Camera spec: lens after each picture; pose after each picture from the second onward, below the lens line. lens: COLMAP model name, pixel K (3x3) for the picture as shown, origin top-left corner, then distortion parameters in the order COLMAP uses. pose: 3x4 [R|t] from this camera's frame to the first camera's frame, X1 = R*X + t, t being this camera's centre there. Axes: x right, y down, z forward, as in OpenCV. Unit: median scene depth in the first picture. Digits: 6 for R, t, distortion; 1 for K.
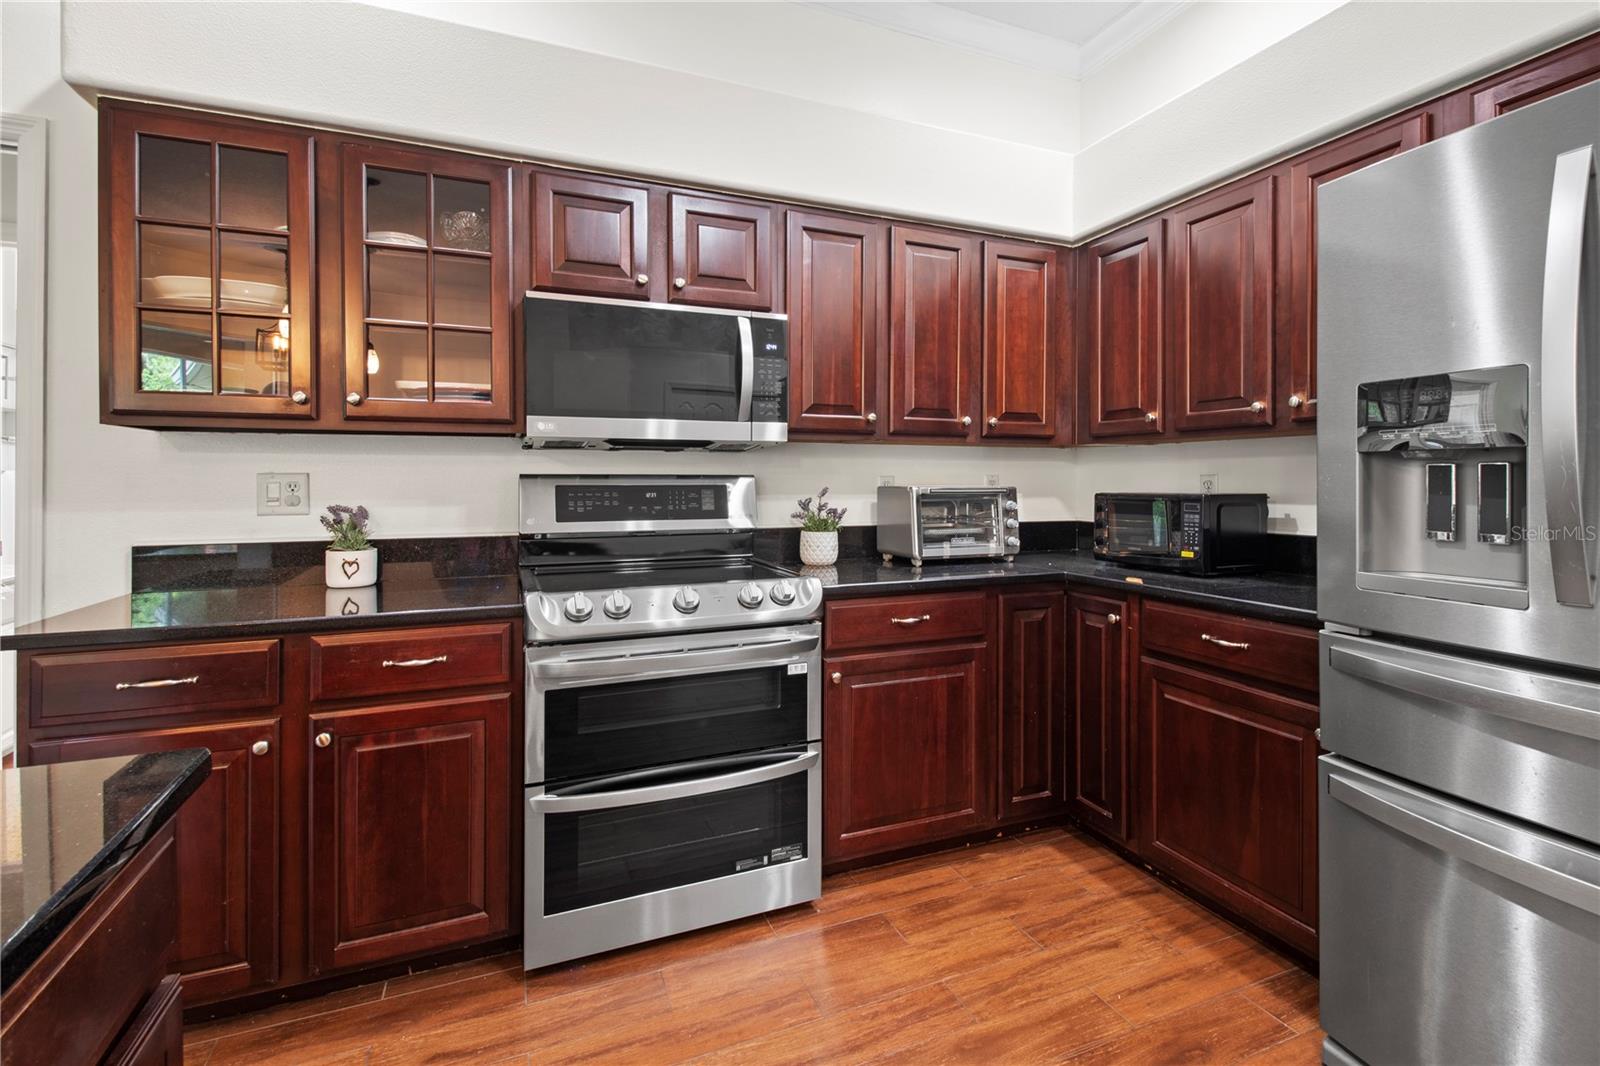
lens RADIAL K [[747.7, 0, 815.9], [0, 747.7, 481.8], [0, 0, 1]] dist [0.009089, -0.002230]
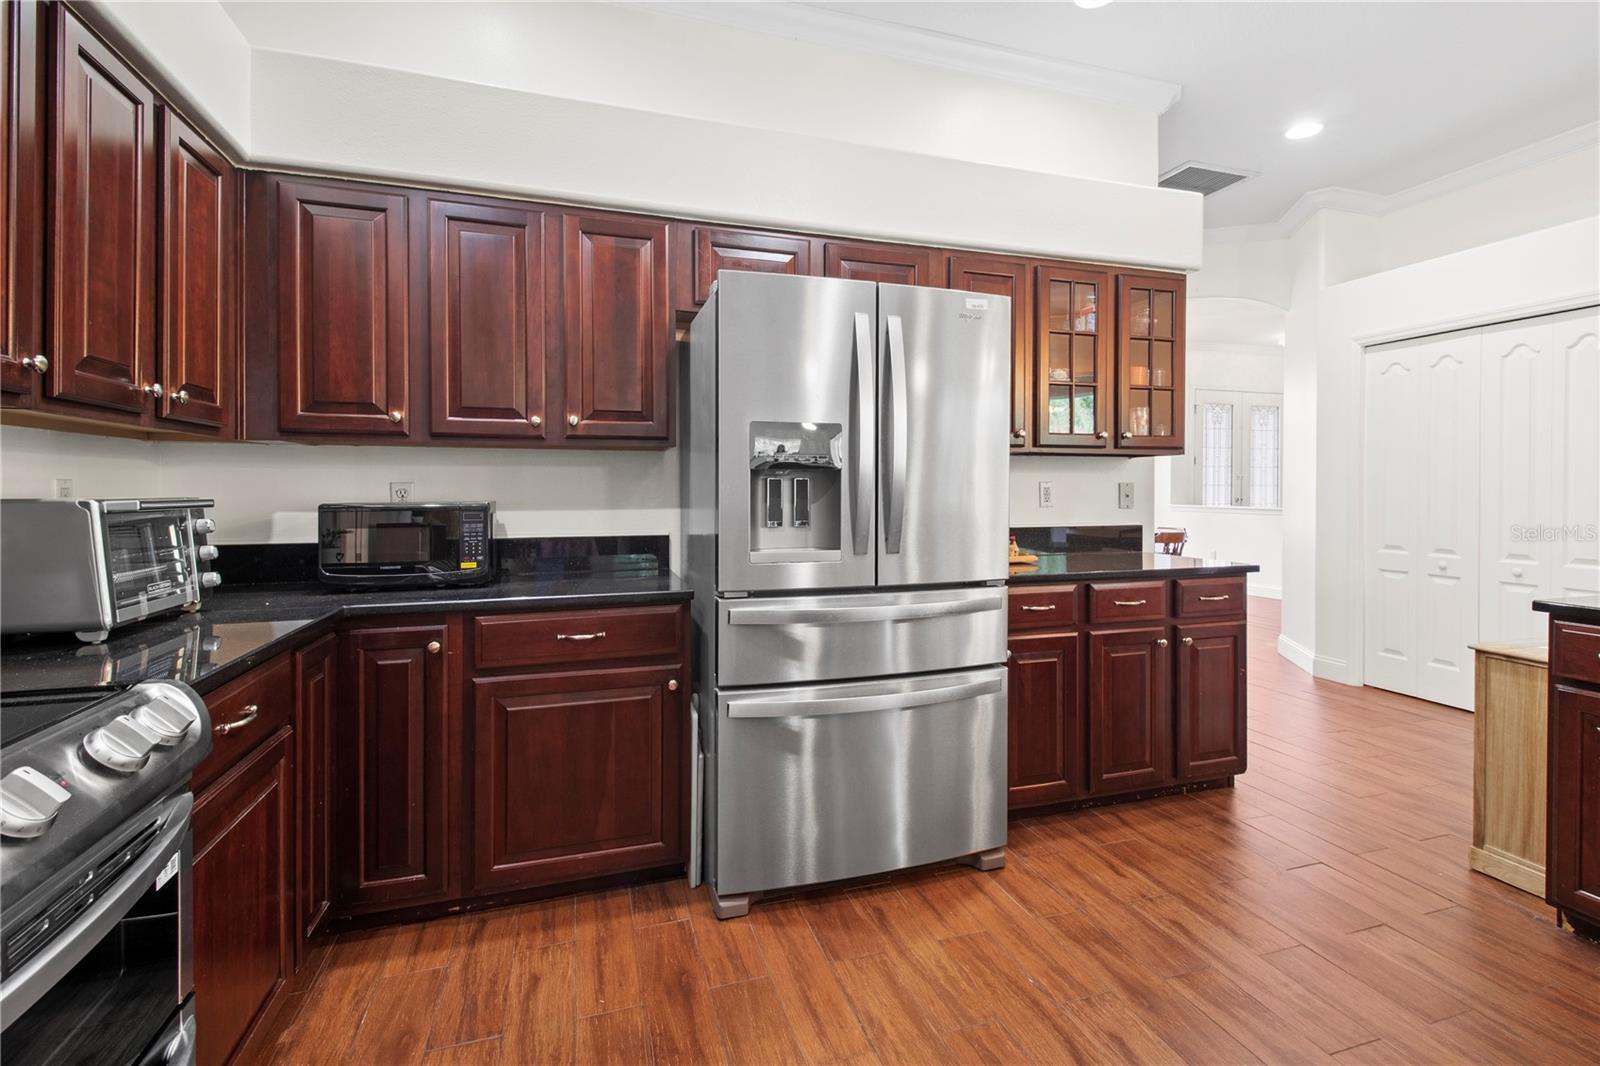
lens RADIAL K [[747.7, 0, 828.3], [0, 747.7, 495.8], [0, 0, 1]] dist [0.009089, -0.002230]
pose [[0.071201, -0.008086, 0.997429, -0.479115], [0.001099, 0.999967, 0.008028, 0.000280], [-0.997461, 0.000525, 0.071207, 0.522898]]
